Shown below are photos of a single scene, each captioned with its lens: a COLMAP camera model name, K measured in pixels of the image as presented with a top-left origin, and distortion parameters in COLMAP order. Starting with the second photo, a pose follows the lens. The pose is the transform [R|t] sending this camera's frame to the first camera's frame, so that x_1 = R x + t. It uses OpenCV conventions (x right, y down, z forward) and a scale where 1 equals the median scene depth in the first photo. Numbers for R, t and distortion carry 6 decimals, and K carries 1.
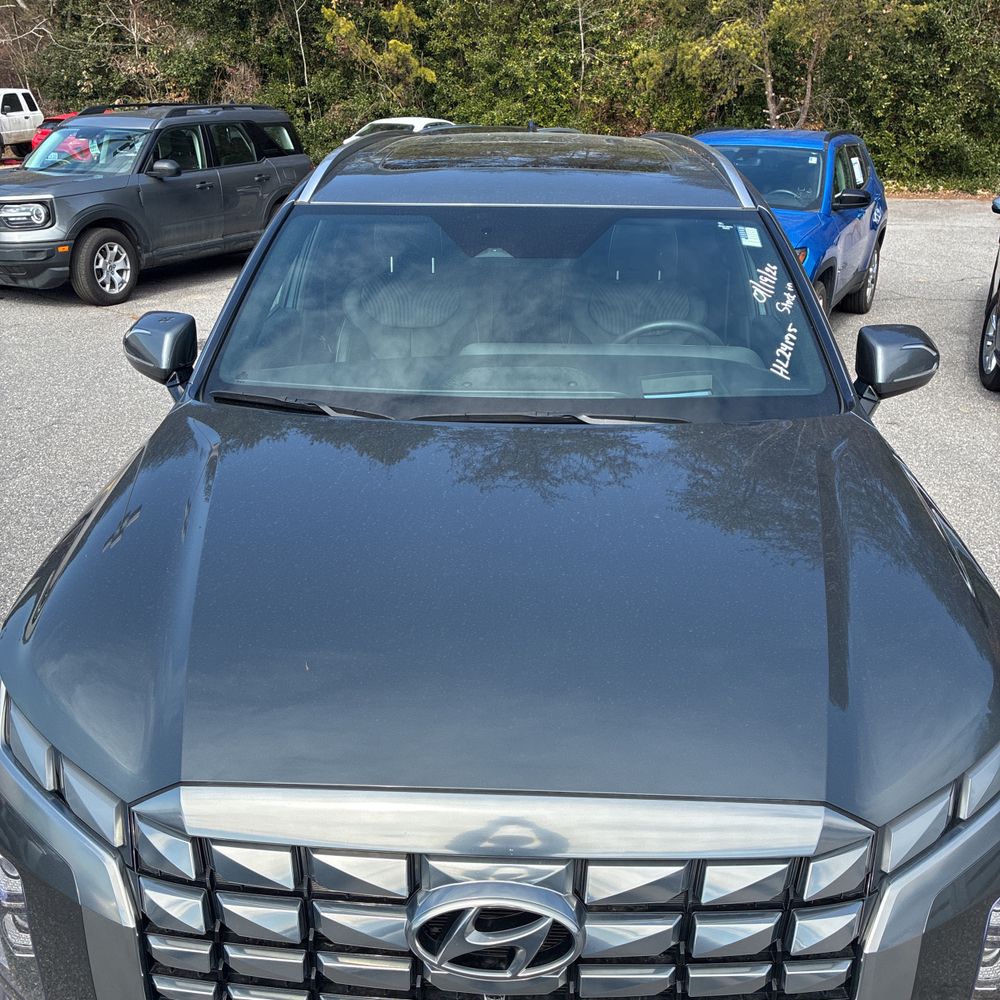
lens RADIAL K [[1002.7, 0, 505.9], [0, 1002.7, 499.8], [0, 0, 1]] dist [0.037862, -0.046859]
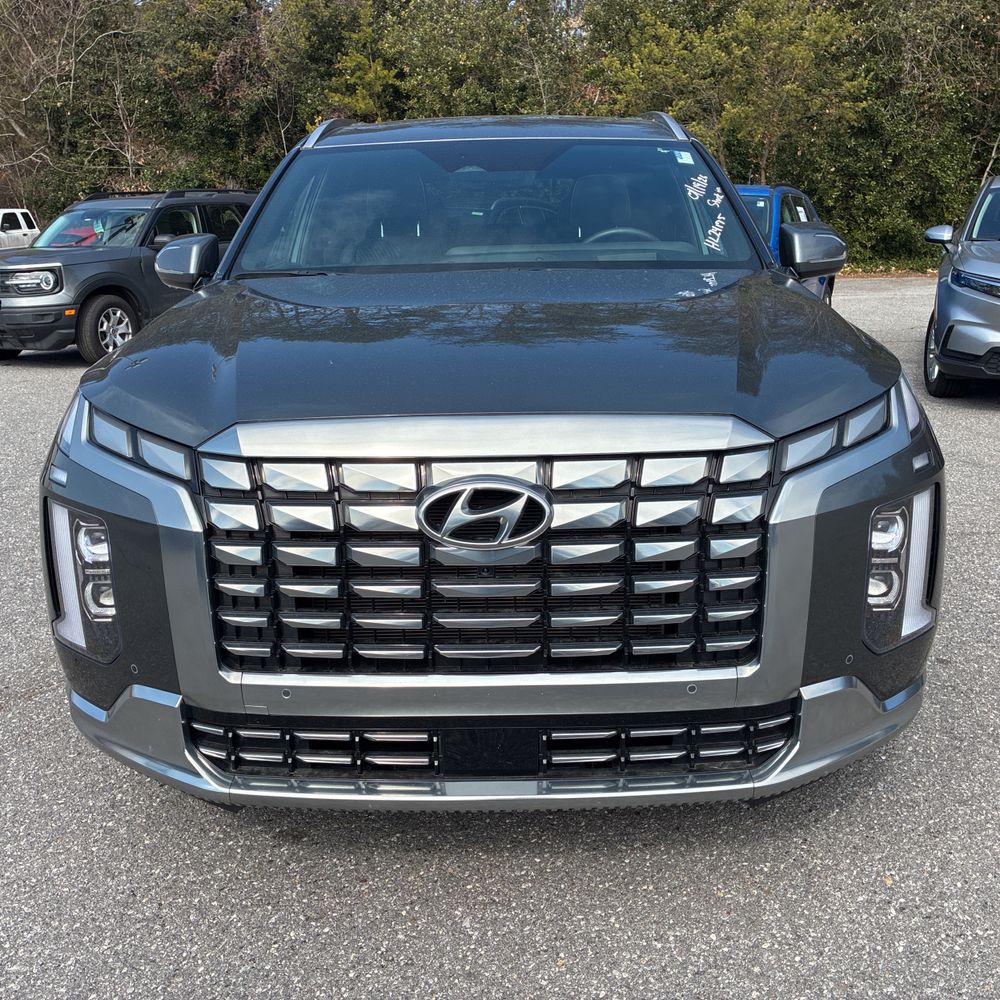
lens RADIAL K [[1004.4, 0, 506.3], [0, 1004.4, 495.6], [0, 0, 1]] dist [0.013650, 0.008427]
pose [[0.999326, -0.033092, 0.015908, -0.000235], [0.034726, 0.992557, -0.116724, 0.081881], [-0.011926, 0.117198, 0.993037, -0.041209]]
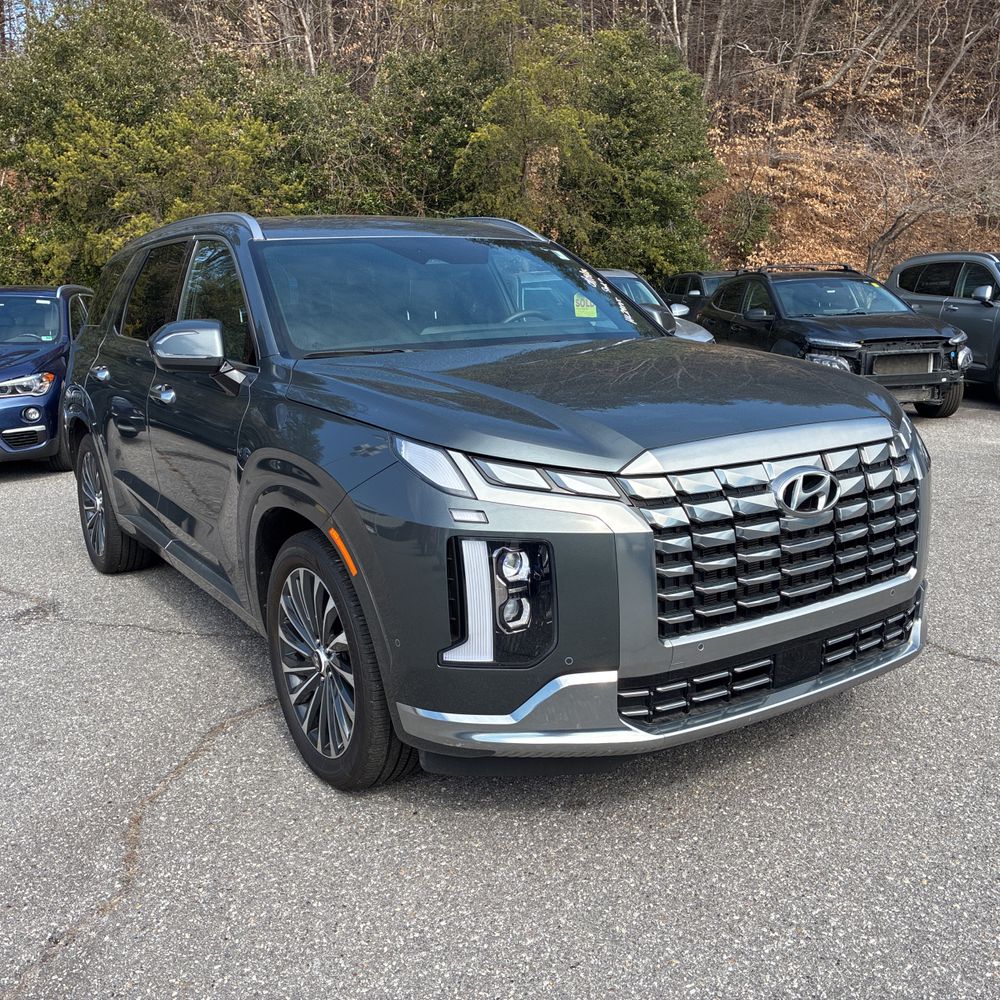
lens RADIAL K [[1009.9, 0, 501.1], [0, 1009.9, 489.9], [0, 0, 1]] dist [0.014380, 0.002258]
pose [[0.814018, -0.137131, 0.564419, -0.229777], [0.246695, 0.961356, -0.122218, 0.075785], [-0.525848, 0.238727, 0.816391, -0.038722]]
